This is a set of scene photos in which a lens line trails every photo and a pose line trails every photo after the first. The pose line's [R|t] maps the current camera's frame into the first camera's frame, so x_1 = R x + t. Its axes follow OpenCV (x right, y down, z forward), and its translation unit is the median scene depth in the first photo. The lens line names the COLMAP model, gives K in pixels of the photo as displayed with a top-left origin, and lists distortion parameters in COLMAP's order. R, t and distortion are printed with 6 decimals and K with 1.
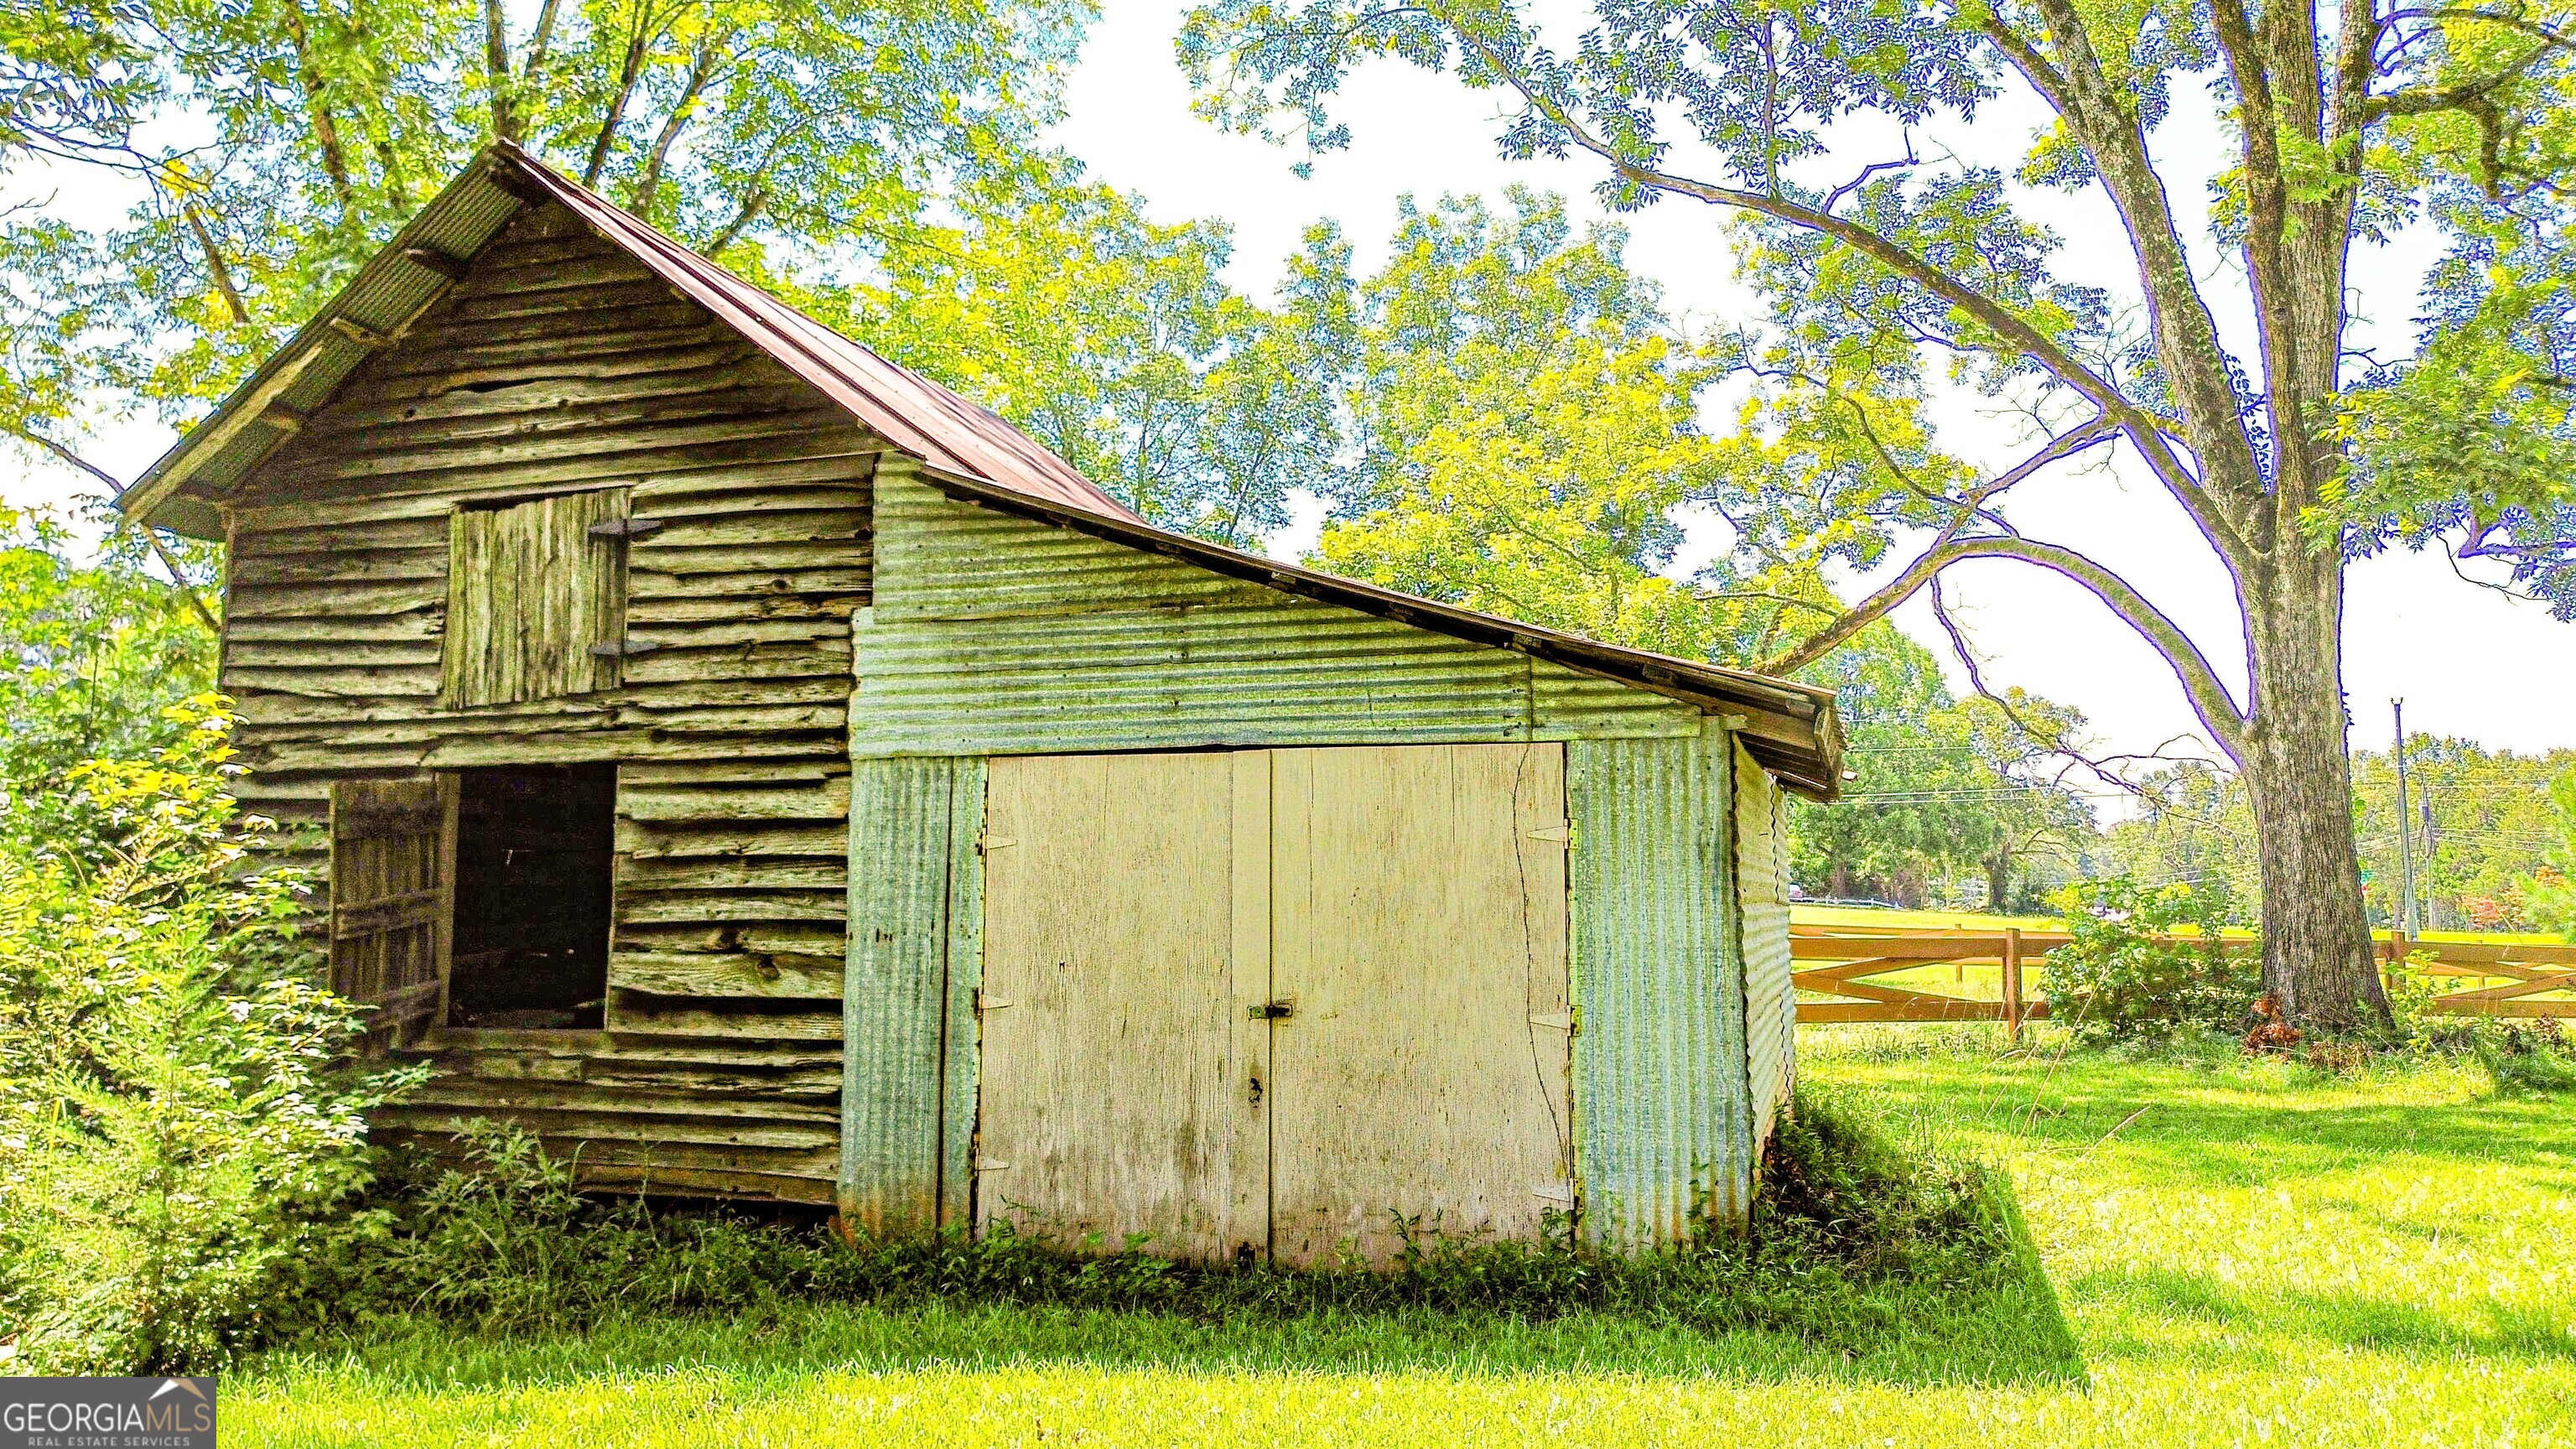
lens RADIAL K [[1859.0, 0, 1297.2], [0, 1859.0, 714.3], [0, 0, 1]] dist [0.029698, 0.000005]
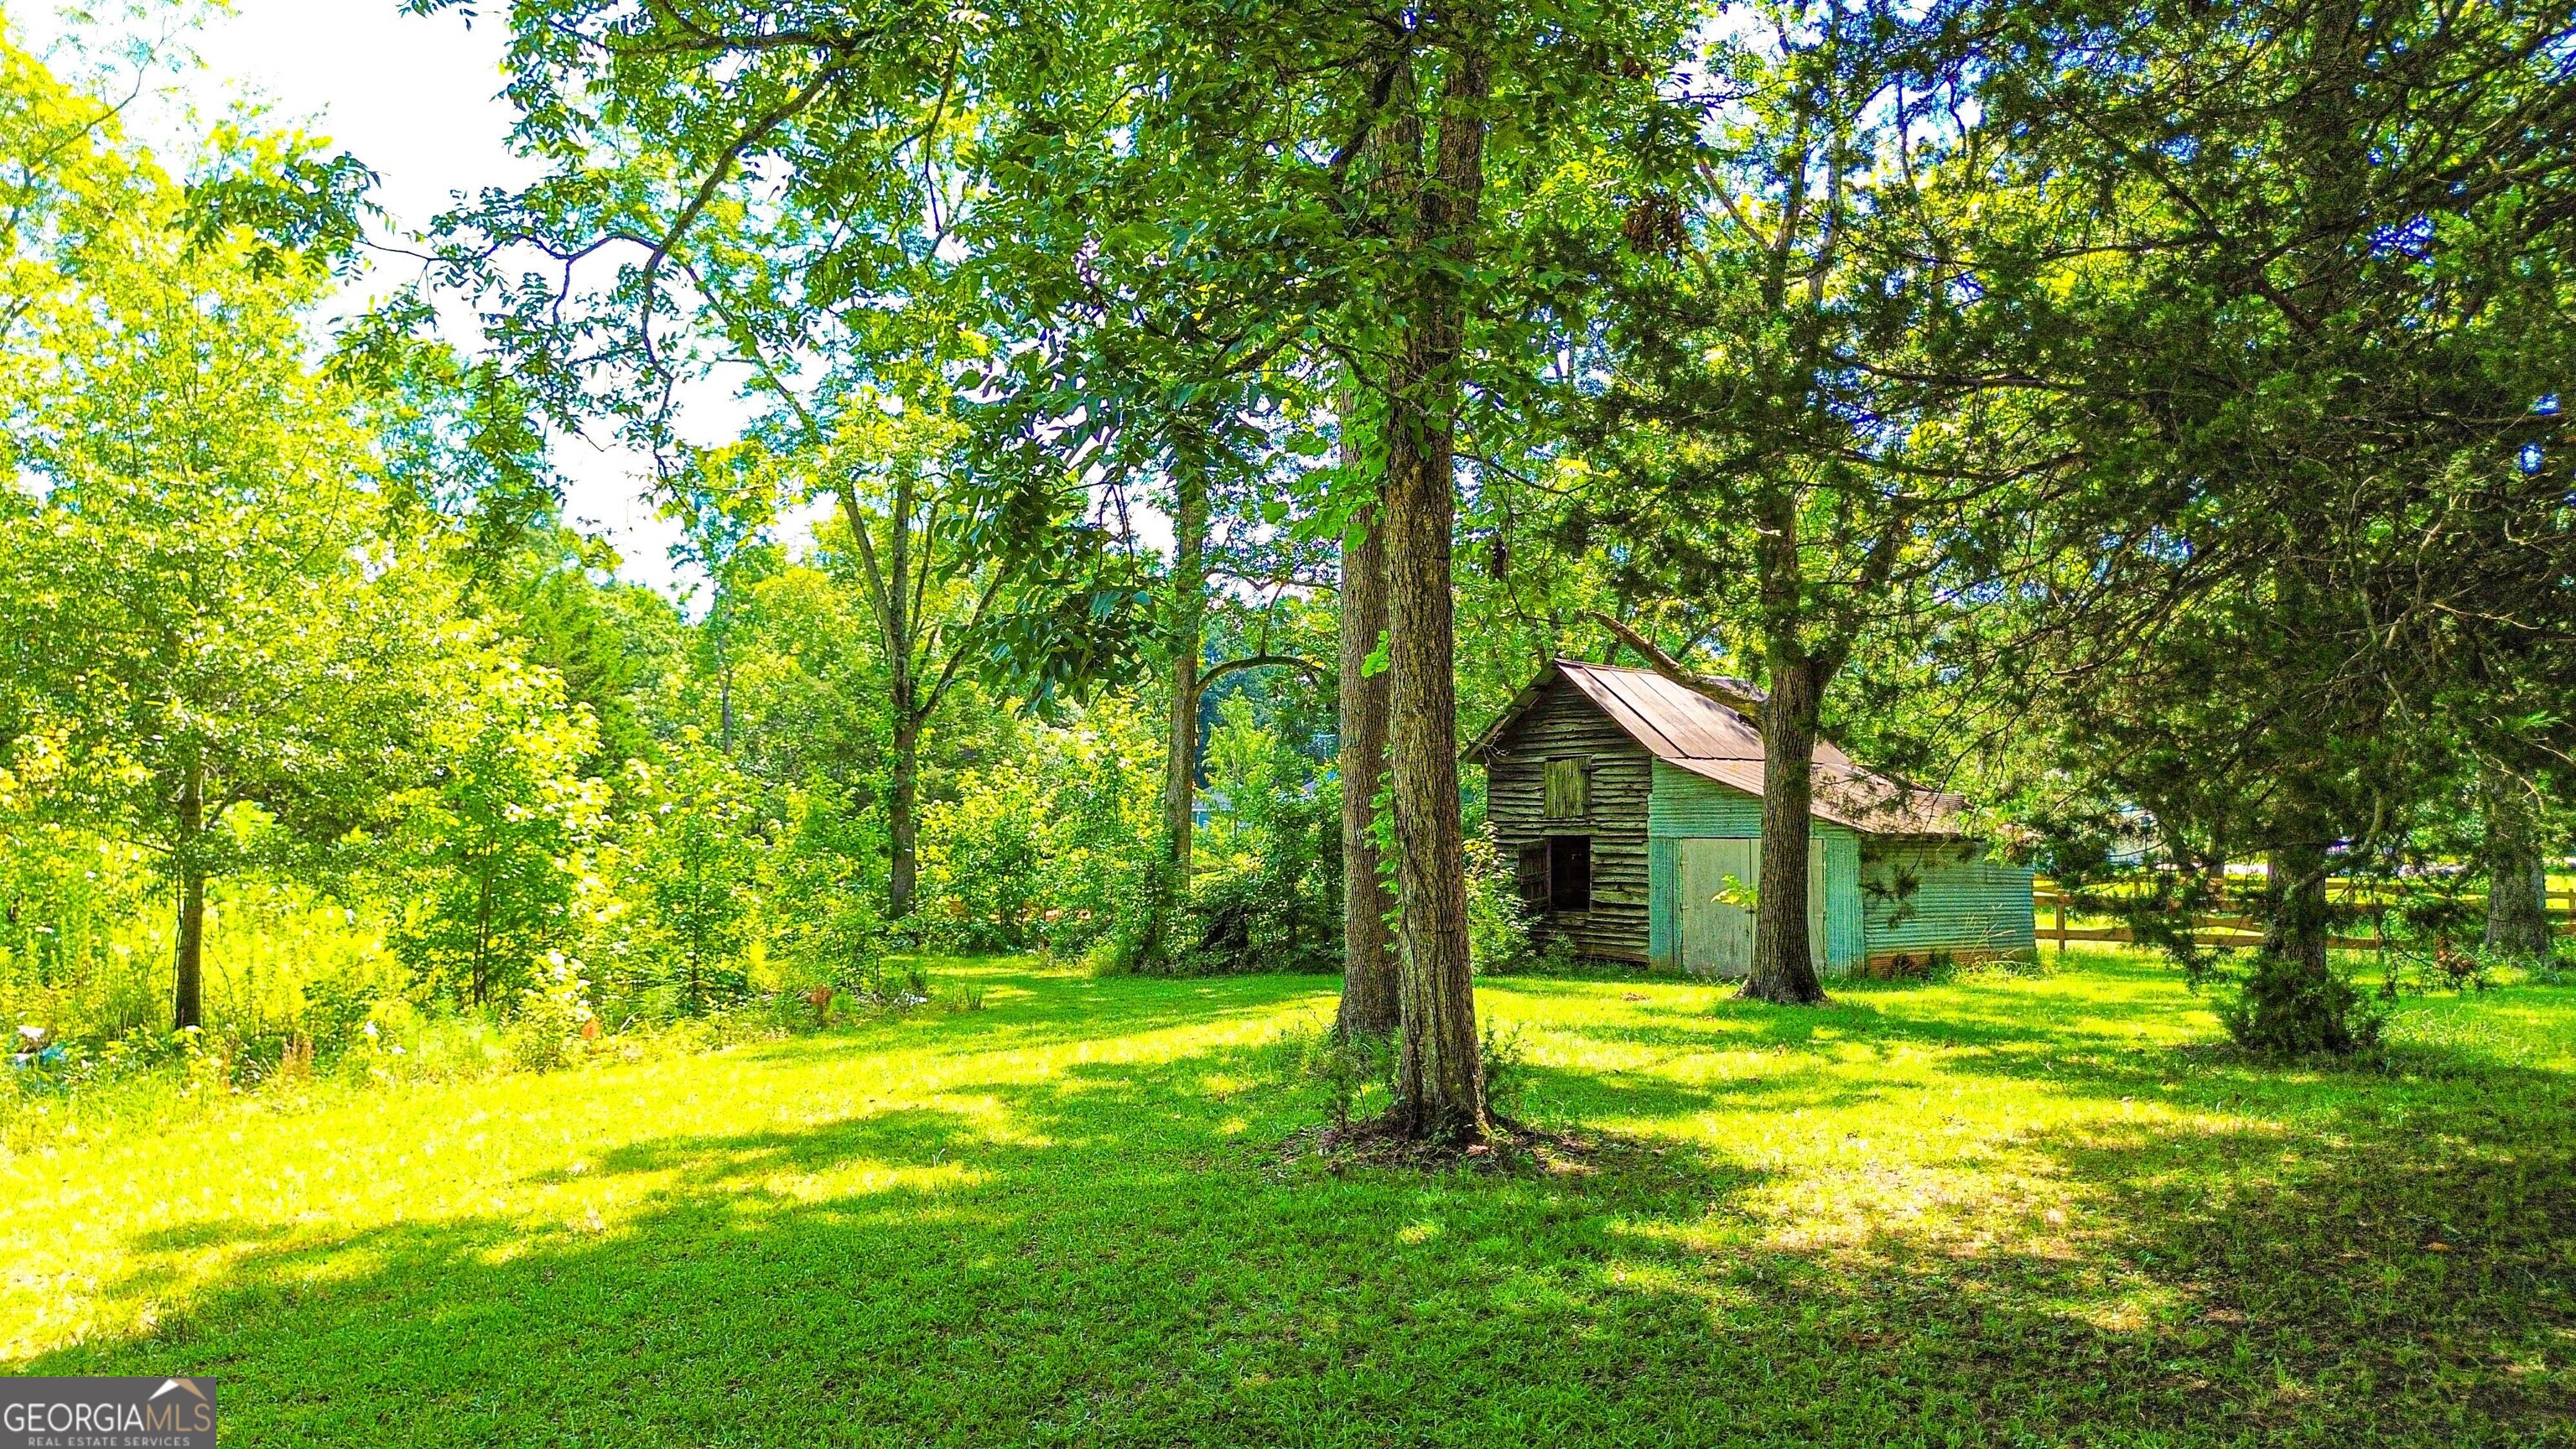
lens RADIAL K [[1859.0, 0, 1292.4], [0, 1859.0, 728.3], [0, 0, 1]] dist [0.029698, 0.000005]
pose [[0.827858, -0.025858, -0.560341, 1.174317], [0.046589, 0.998655, 0.022746, -0.291496], [0.558999, -0.044936, 0.827950, -2.268735]]
